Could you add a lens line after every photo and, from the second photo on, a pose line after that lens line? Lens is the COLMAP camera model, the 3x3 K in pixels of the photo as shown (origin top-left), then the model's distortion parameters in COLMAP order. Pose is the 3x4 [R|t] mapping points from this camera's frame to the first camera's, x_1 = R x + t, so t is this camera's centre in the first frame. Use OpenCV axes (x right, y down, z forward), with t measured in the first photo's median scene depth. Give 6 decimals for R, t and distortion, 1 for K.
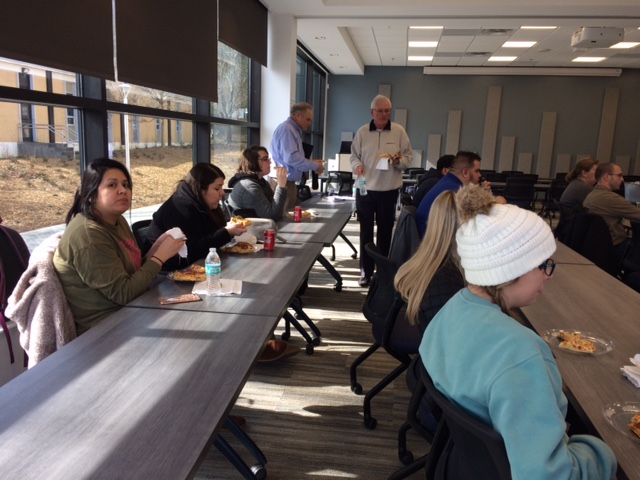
lens RADIAL K [[541.2, 0, 315.2], [0, 541.2, 245.7], [0, 0, 1]] dist [0.064831, -0.087547]
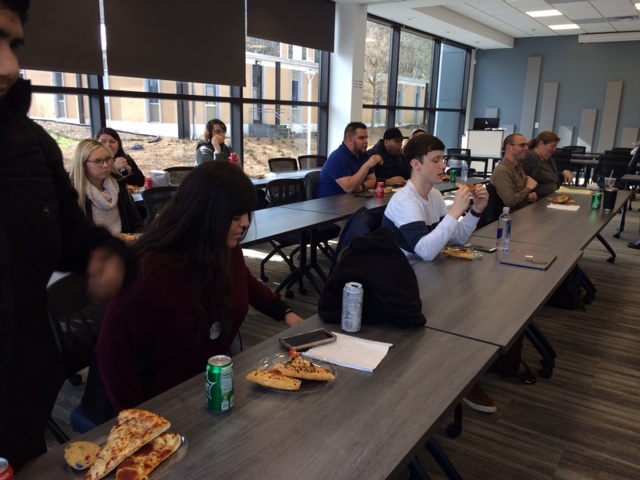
lens RADIAL K [[541.2, 0, 317.1], [0, 541.2, 245.4], [0, 0, 1]] dist [0.064831, -0.087547]
pose [[0.902872, 0.086015, -0.421216, 0.217466], [-0.071961, 0.996194, 0.049183, 0.010751], [0.423843, -0.014095, 0.905626, -0.025456]]
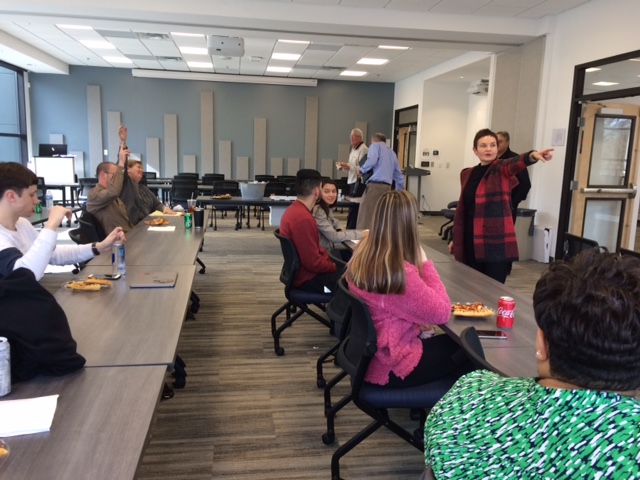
lens RADIAL K [[541.2, 0, 318.4], [0, 541.2, 241.6], [0, 0, 1]] dist [0.064831, -0.087547]
pose [[0.950765, -0.055273, 0.304944, 0.199040], [0.060753, 0.998117, -0.008501, 0.010814], [-0.303900, 0.026609, 0.952332, -0.031381]]
